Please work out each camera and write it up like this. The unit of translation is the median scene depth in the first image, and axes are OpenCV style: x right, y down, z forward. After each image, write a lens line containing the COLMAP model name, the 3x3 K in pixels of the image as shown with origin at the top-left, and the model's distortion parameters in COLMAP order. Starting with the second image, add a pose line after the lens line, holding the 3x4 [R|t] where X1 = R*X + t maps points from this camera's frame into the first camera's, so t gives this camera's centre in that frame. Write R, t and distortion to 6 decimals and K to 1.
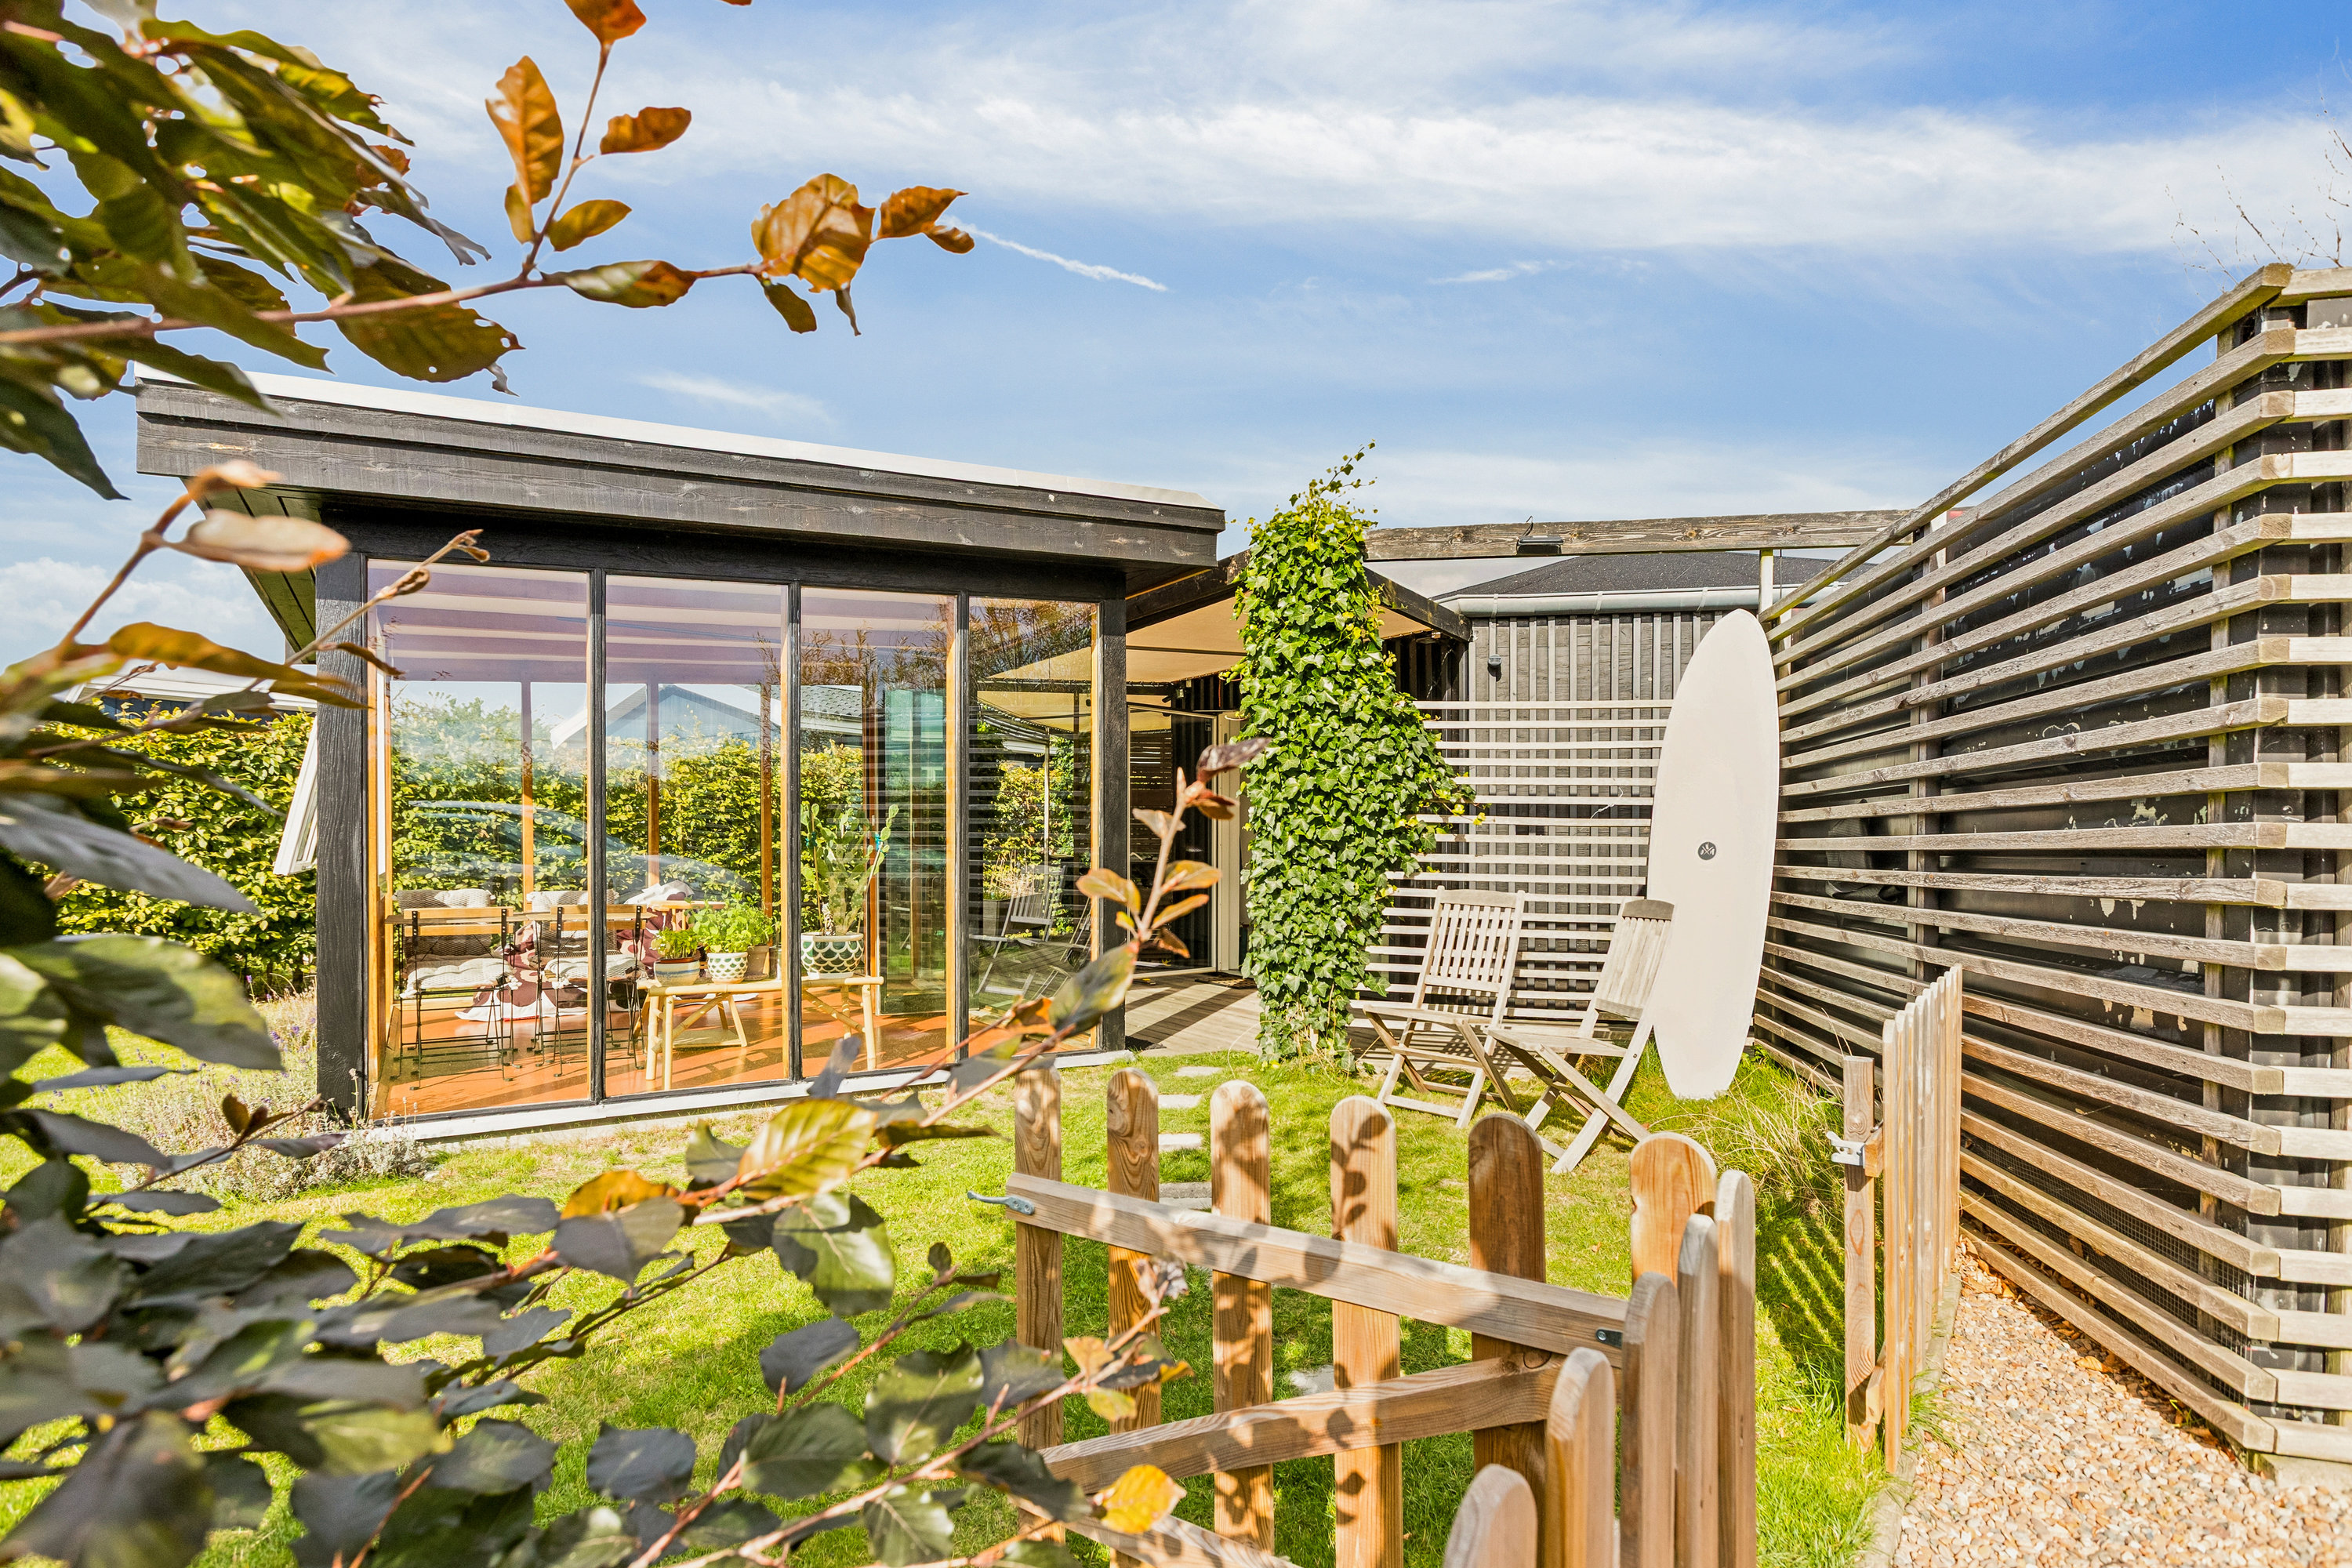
lens RADIAL K [[1054.7, 0, 1177.7], [0, 1054.7, 795.8], [0, 0, 1]] dist [-0.000635, 0.000056]
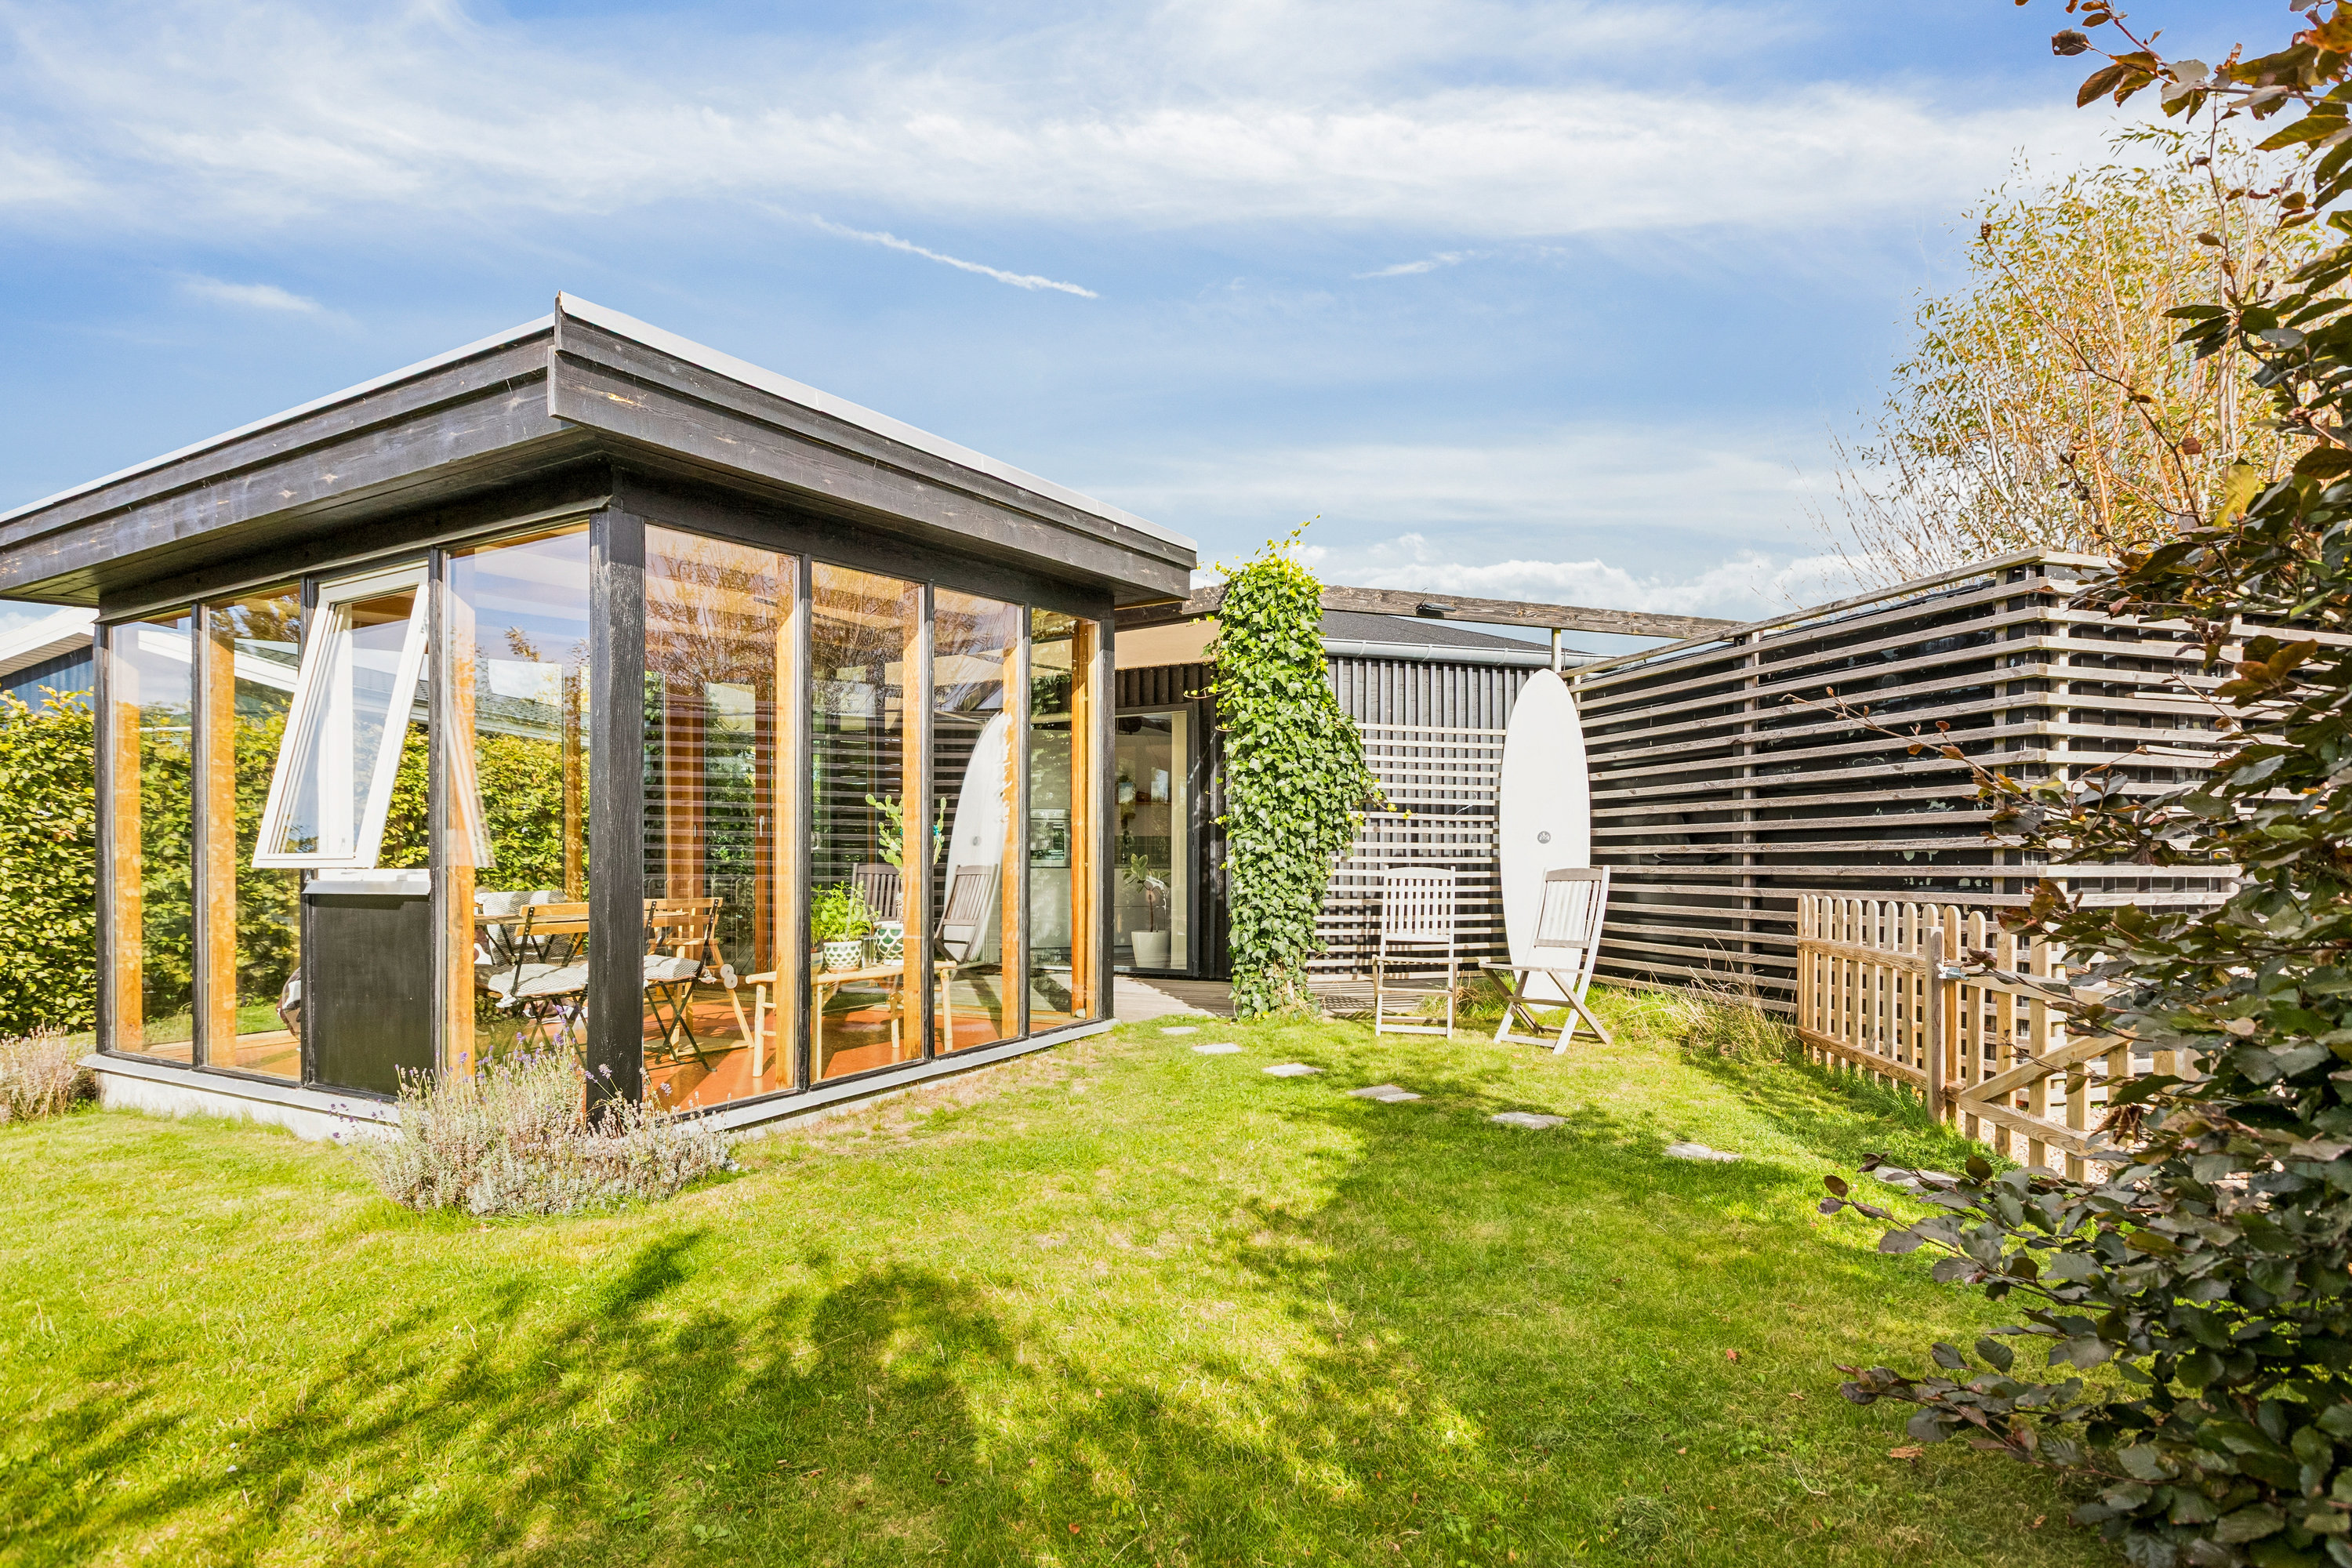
lens RADIAL K [[1086.8, 0, 1182.2], [0, 1086.8, 798.1], [0, 0, 1]] dist [0.000500, 0.000349]
pose [[0.878119, 0.014205, 0.478231, -0.593007], [-0.011681, 0.999898, -0.008251, 0.015589], [-0.478300, 0.001659, 0.878195, -0.057786]]
